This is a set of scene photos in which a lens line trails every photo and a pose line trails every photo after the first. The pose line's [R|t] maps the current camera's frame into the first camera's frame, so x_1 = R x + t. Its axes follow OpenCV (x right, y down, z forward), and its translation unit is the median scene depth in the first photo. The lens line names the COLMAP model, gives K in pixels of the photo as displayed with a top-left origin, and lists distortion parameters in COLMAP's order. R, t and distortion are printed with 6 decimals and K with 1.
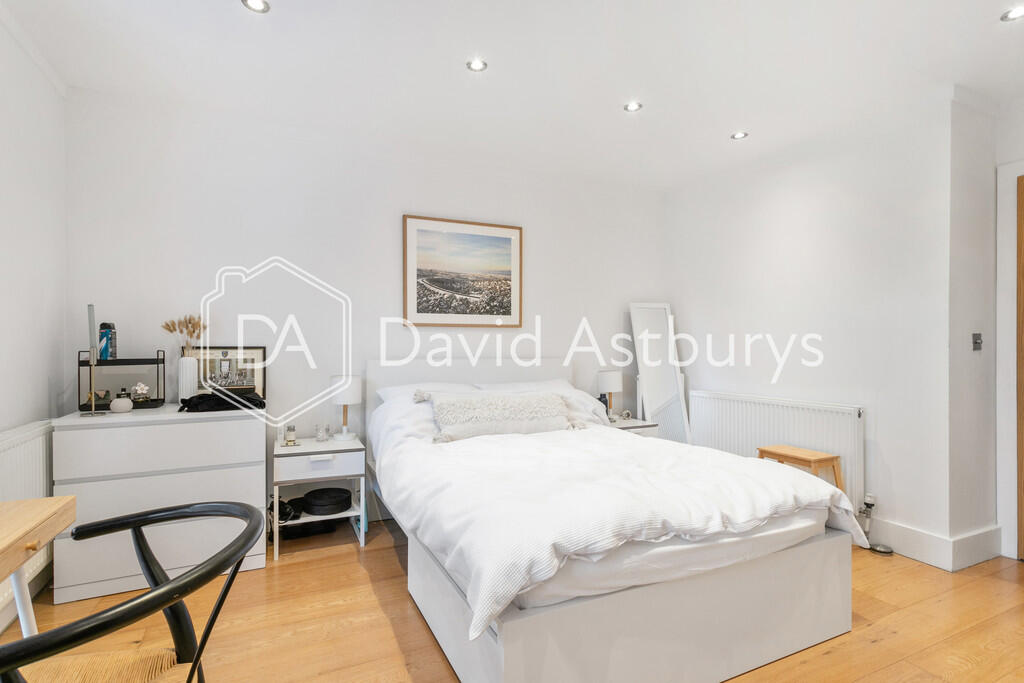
lens RADIAL K [[496.8, 0, 509.4], [0, 496.8, 347.1], [0, 0, 1]] dist [-0.004390, -0.000909]
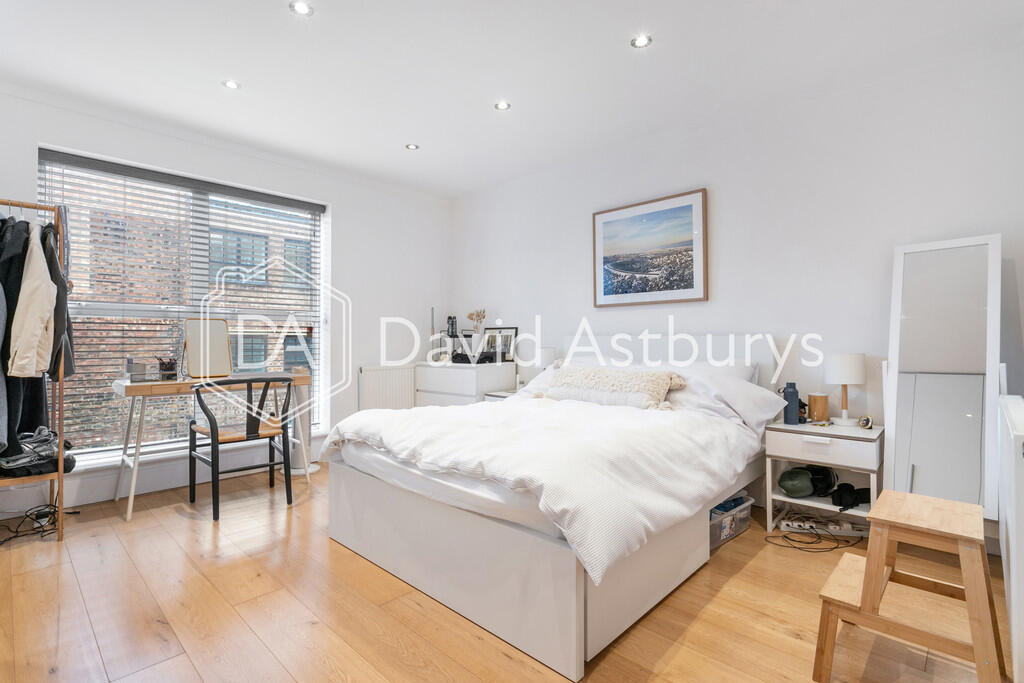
lens RADIAL K [[496.8, 0, 509.4], [0, 496.8, 347.1], [0, 0, 1]] dist [-0.004390, -0.000909]
pose [[0.353862, 0.011611, -0.935226, 0.794046], [0.000871, 0.999918, 0.012743, 0.035022], [0.935297, -0.005323, 0.353823, 0.381032]]
